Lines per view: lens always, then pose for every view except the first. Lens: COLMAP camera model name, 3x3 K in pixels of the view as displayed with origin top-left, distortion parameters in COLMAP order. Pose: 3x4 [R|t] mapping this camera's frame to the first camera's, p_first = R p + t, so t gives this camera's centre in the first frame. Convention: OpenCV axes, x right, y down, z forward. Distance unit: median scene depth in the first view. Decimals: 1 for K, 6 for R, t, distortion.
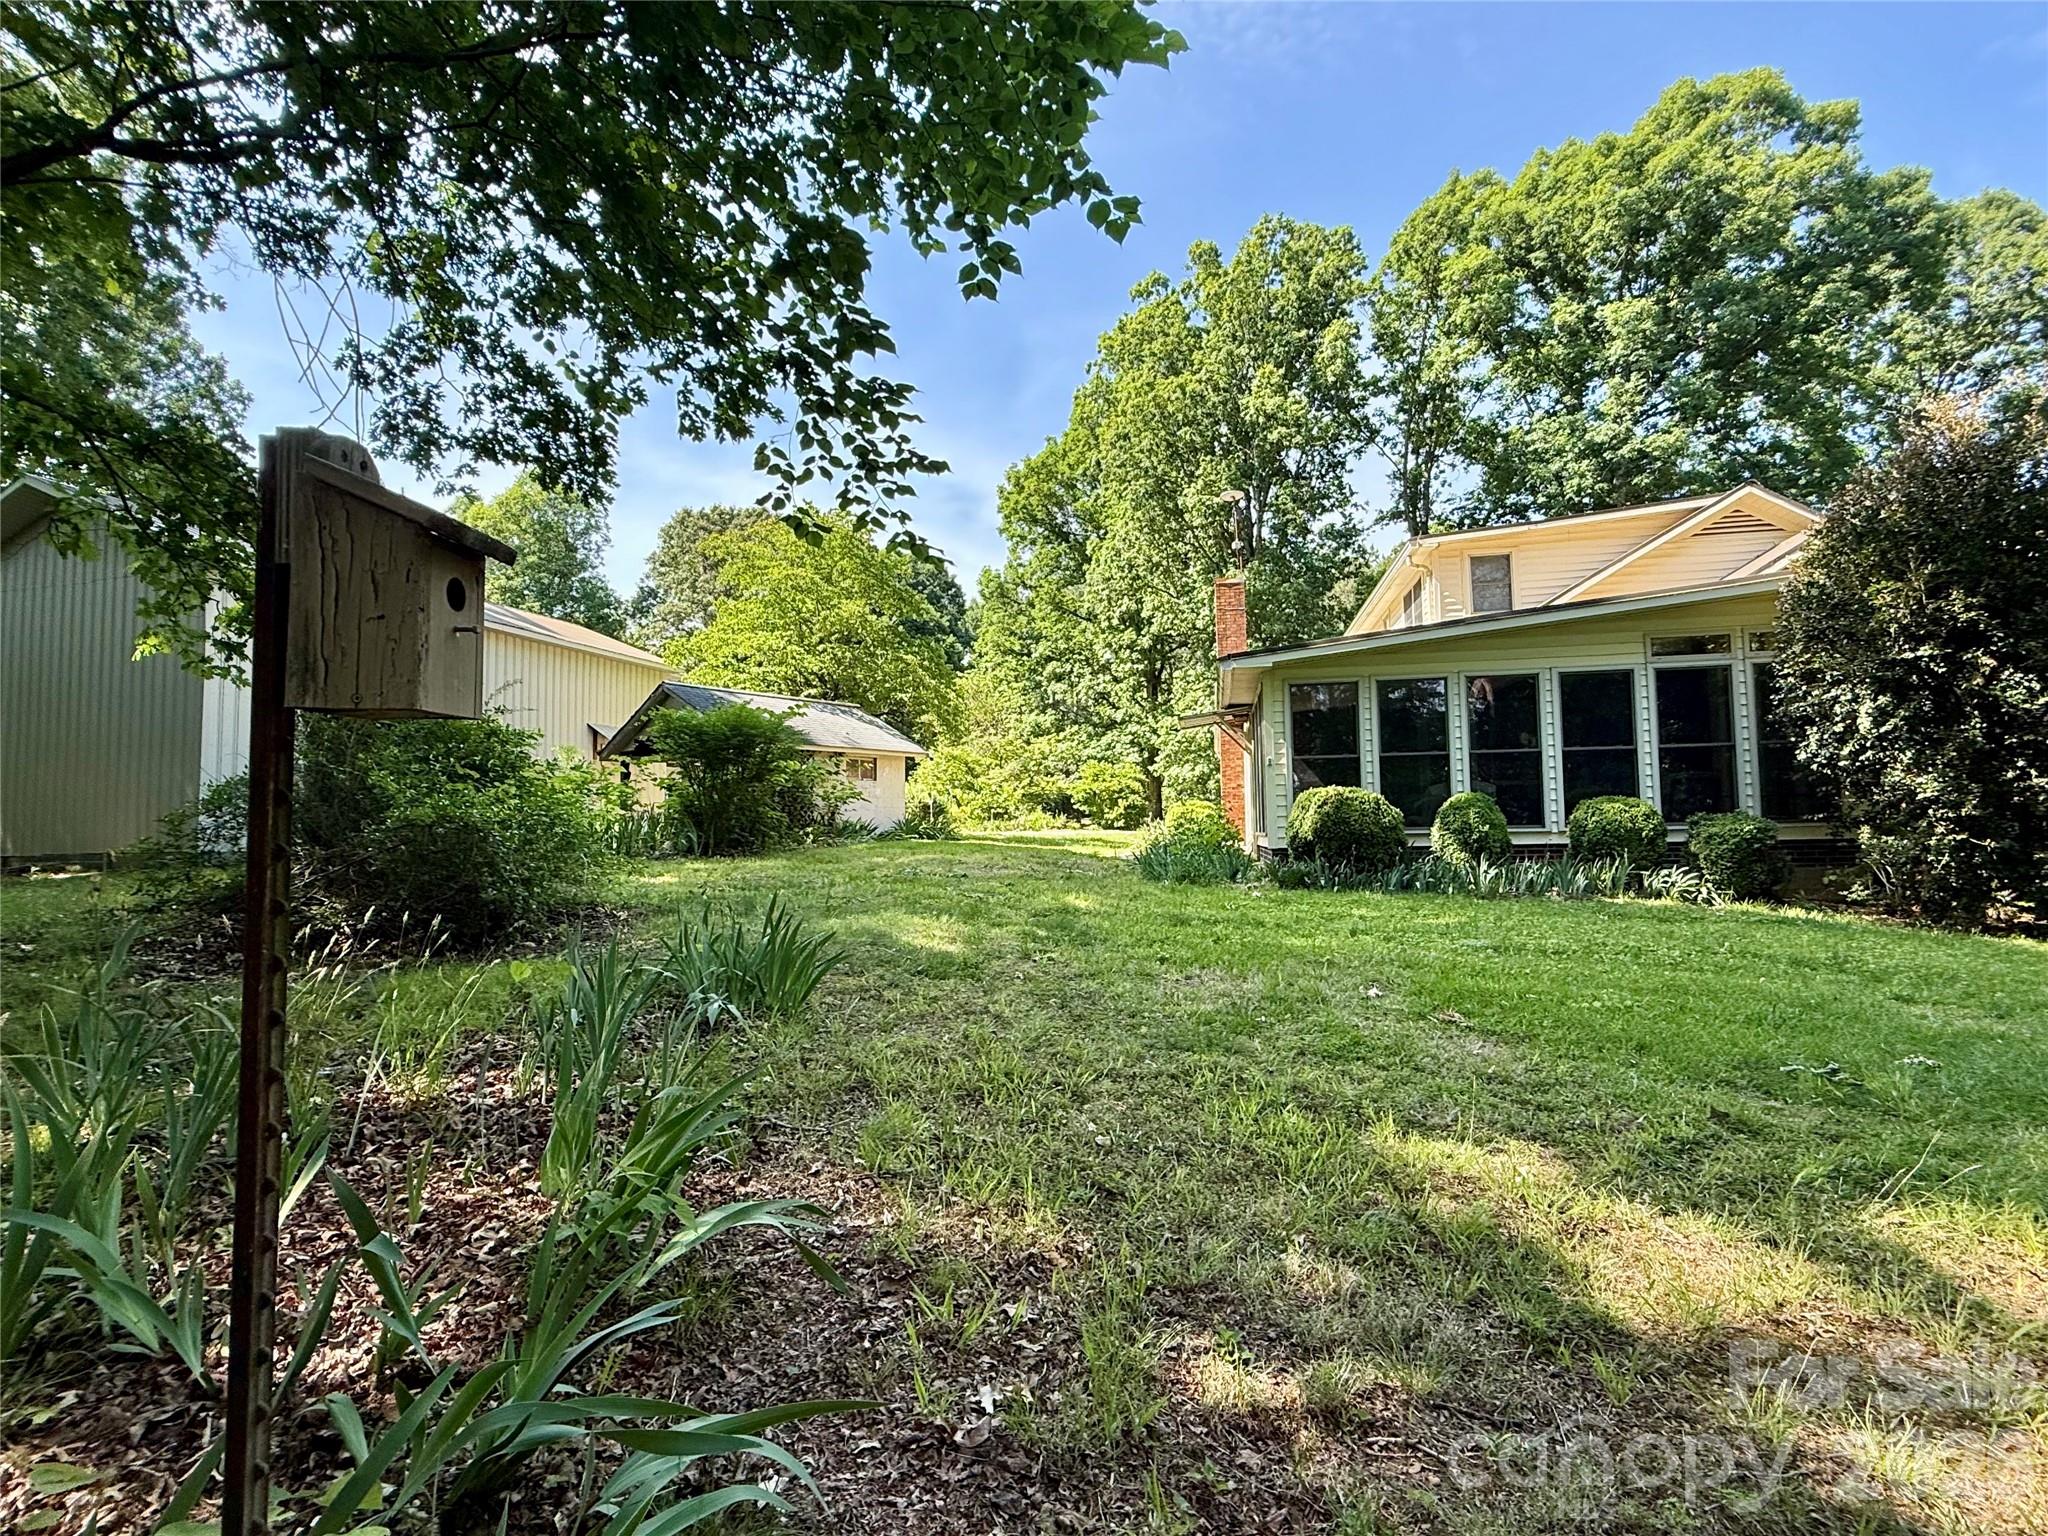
lens RADIAL K [[981.1, 0, 1025.1], [0, 981.1, 772.0], [0, 0, 1]] dist [0.002949, 0.000274]
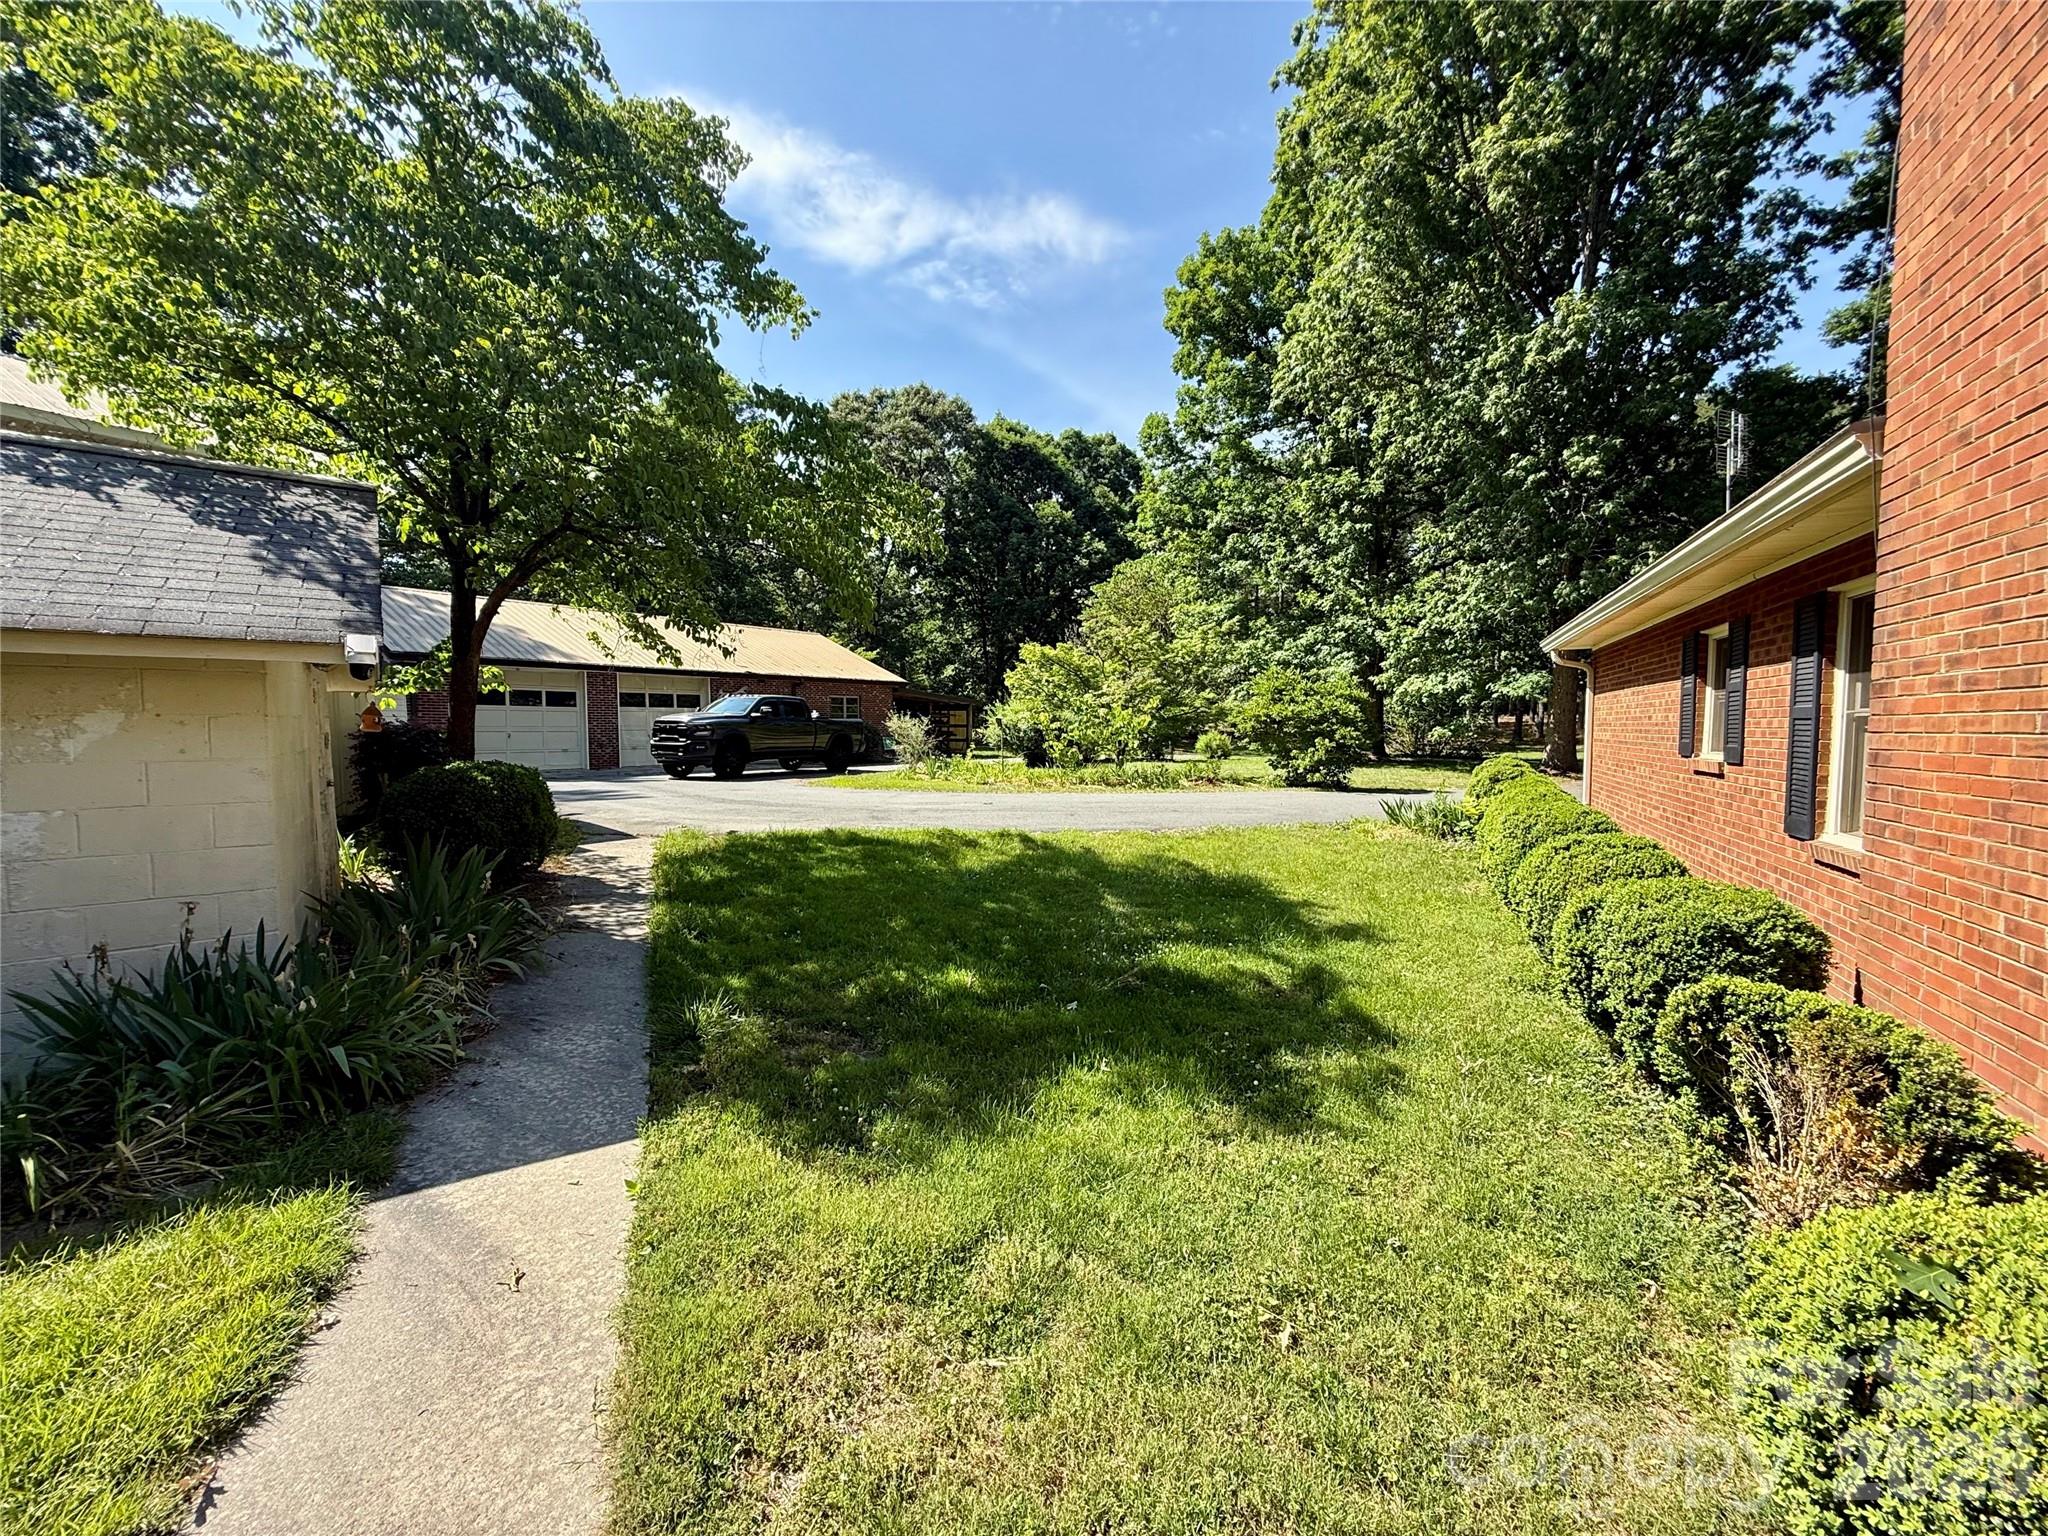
lens RADIAL K [[823.2, 0, 1017.1], [0, 823.2, 758.6], [0, 0, 1]] dist [-0.001775, 0.000170]
pose [[0.964985, 0.029859, -0.260599, 0.044050], [-0.003497, 0.994876, 0.101041, -0.005639], [0.262281, -0.096592, 0.960145, 0.412661]]
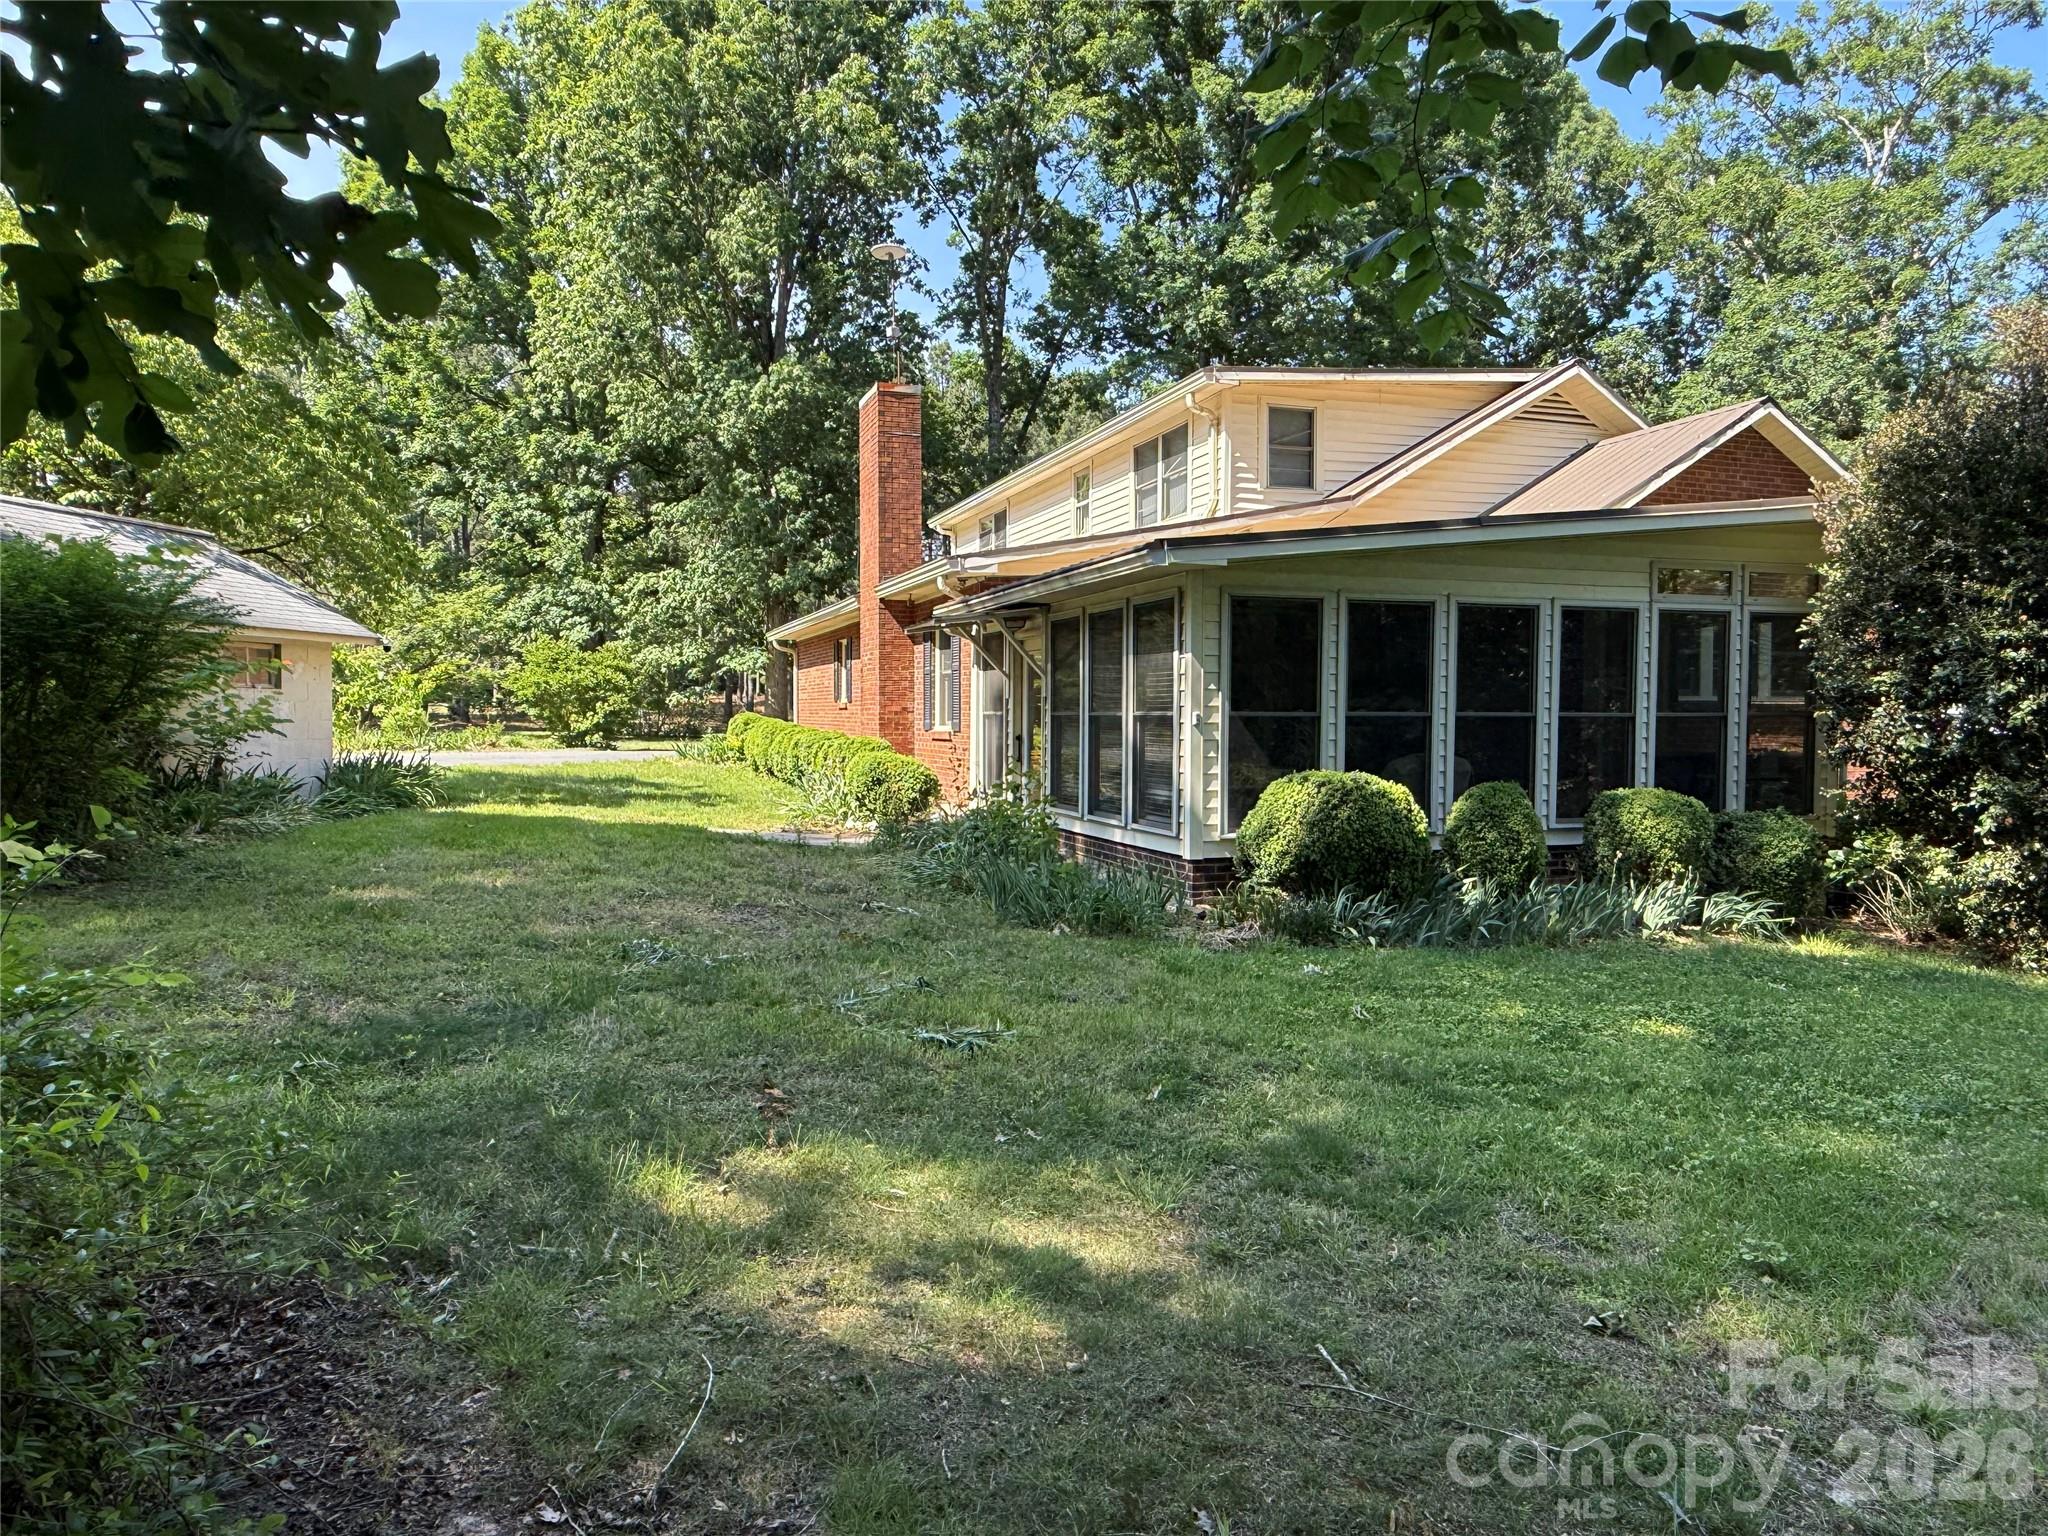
lens RADIAL K [[1329.6, 0, 1015.2], [0, 1329.6, 774.1], [0, 0, 1]] dist [-0.007260, -0.001022]
pose [[0.878407, -0.002224, 0.477907, -0.066688], [-0.045814, 0.994992, 0.088837, -0.012141], [-0.475712, -0.099930, 0.873906, 0.085407]]
